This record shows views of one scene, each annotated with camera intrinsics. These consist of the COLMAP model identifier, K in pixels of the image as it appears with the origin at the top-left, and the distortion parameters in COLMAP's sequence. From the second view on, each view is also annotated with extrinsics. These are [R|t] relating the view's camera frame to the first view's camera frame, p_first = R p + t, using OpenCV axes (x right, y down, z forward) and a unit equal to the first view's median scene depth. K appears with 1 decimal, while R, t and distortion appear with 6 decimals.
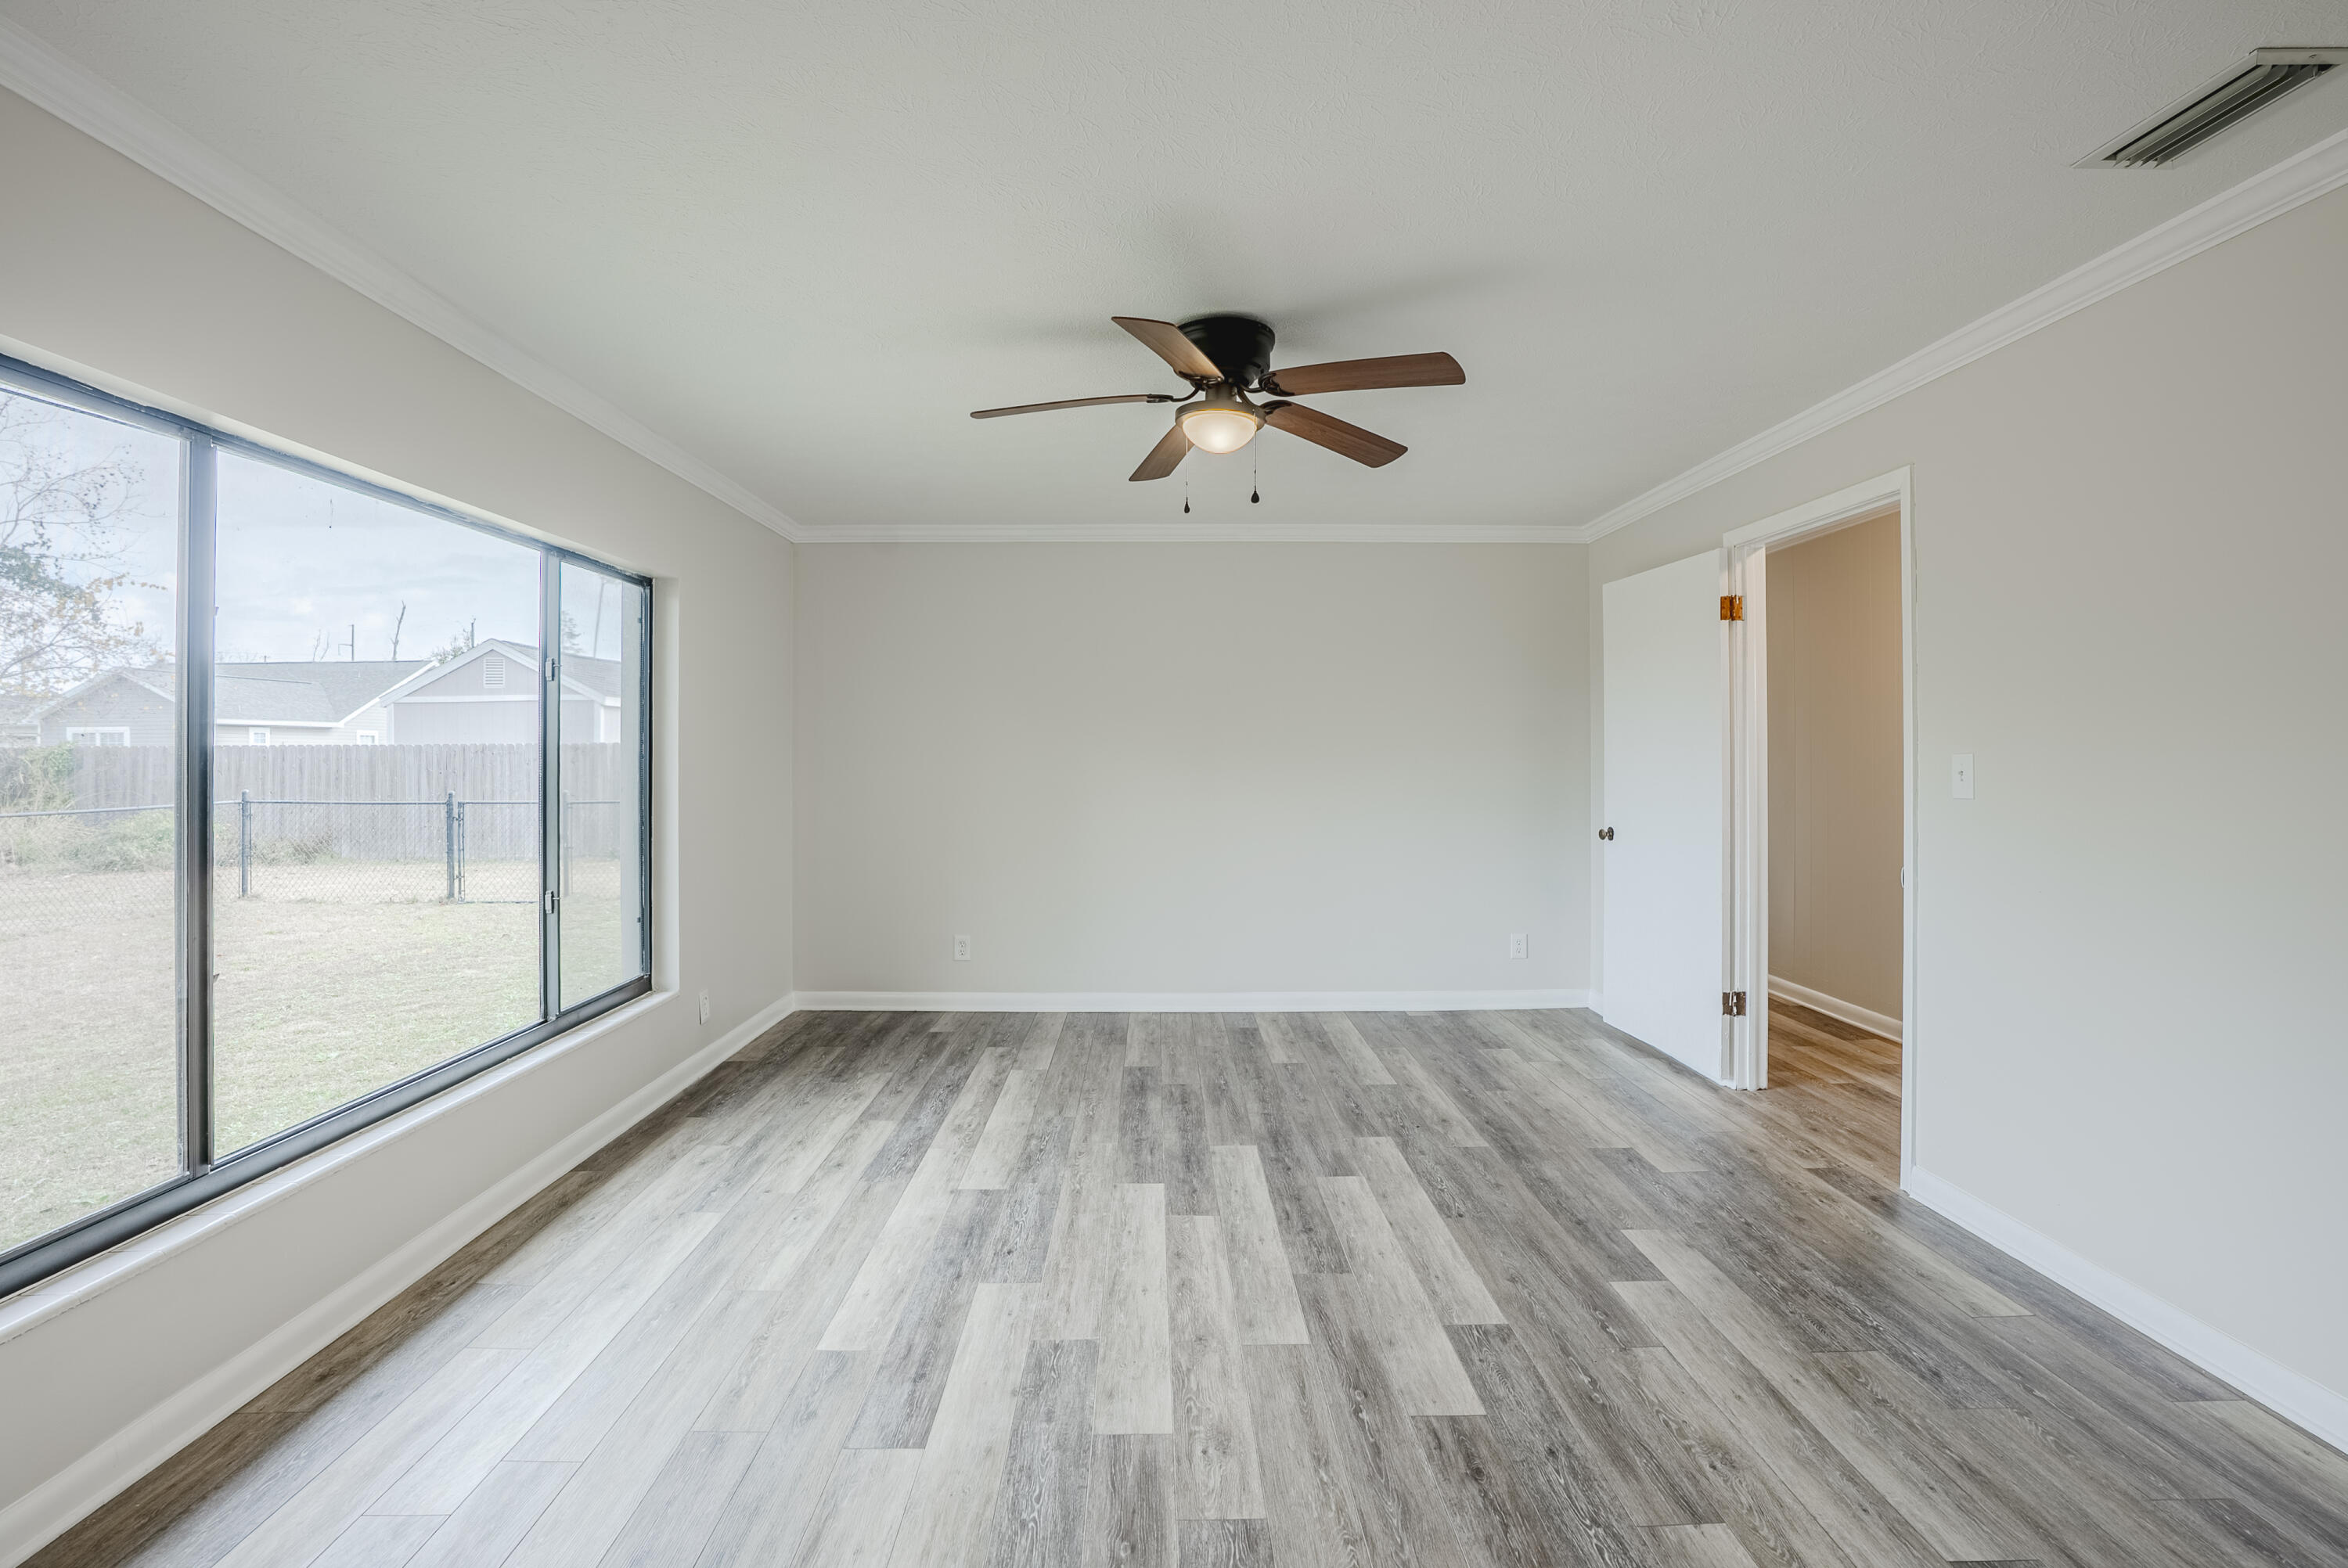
lens RADIAL K [[1115.6, 0, 1202.4], [0, 1115.6, 755.2], [0, 0, 1]] dist [-0.055152, 0.015538]
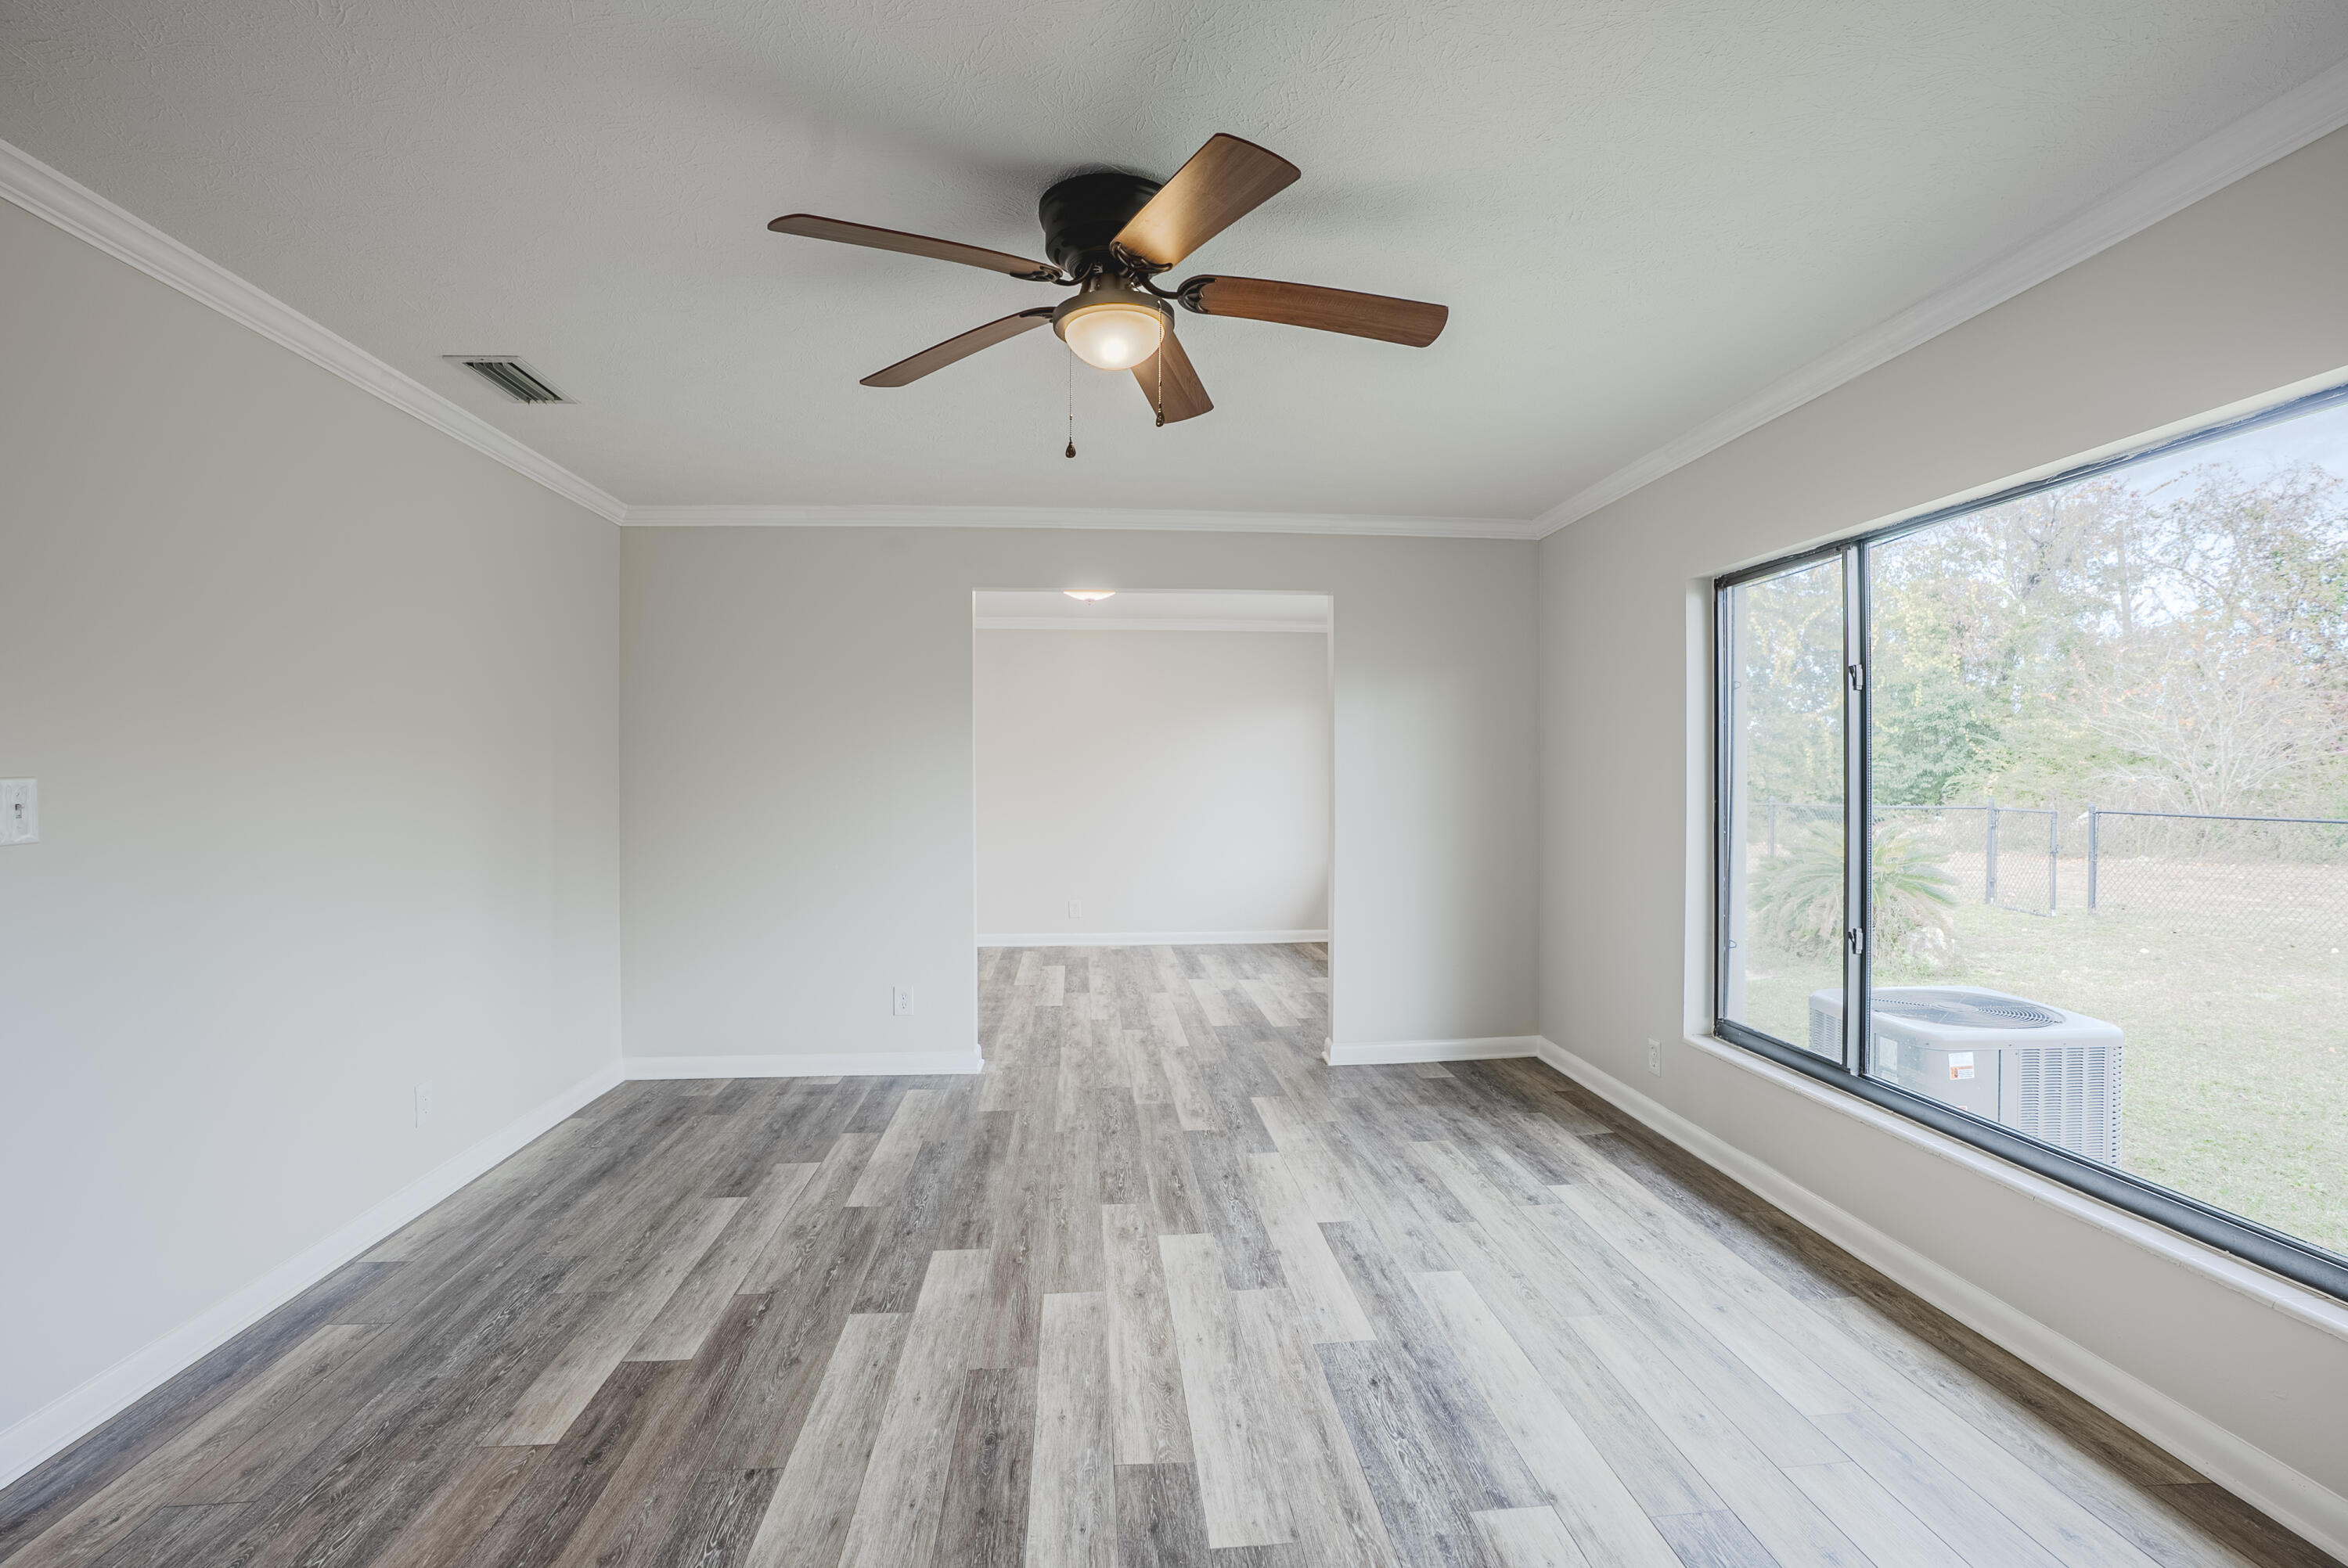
lens RADIAL K [[1115.6, 0, 1195.1], [0, 1115.6, 786.8], [0, 0, 1]] dist [-0.055152, 0.015538]
pose [[-0.998489, 0.001966, -0.054921, 0.003009], [0.001177, 0.999896, 0.014393, -0.005615], [0.054944, 0.014306, -0.998387, 2.092043]]
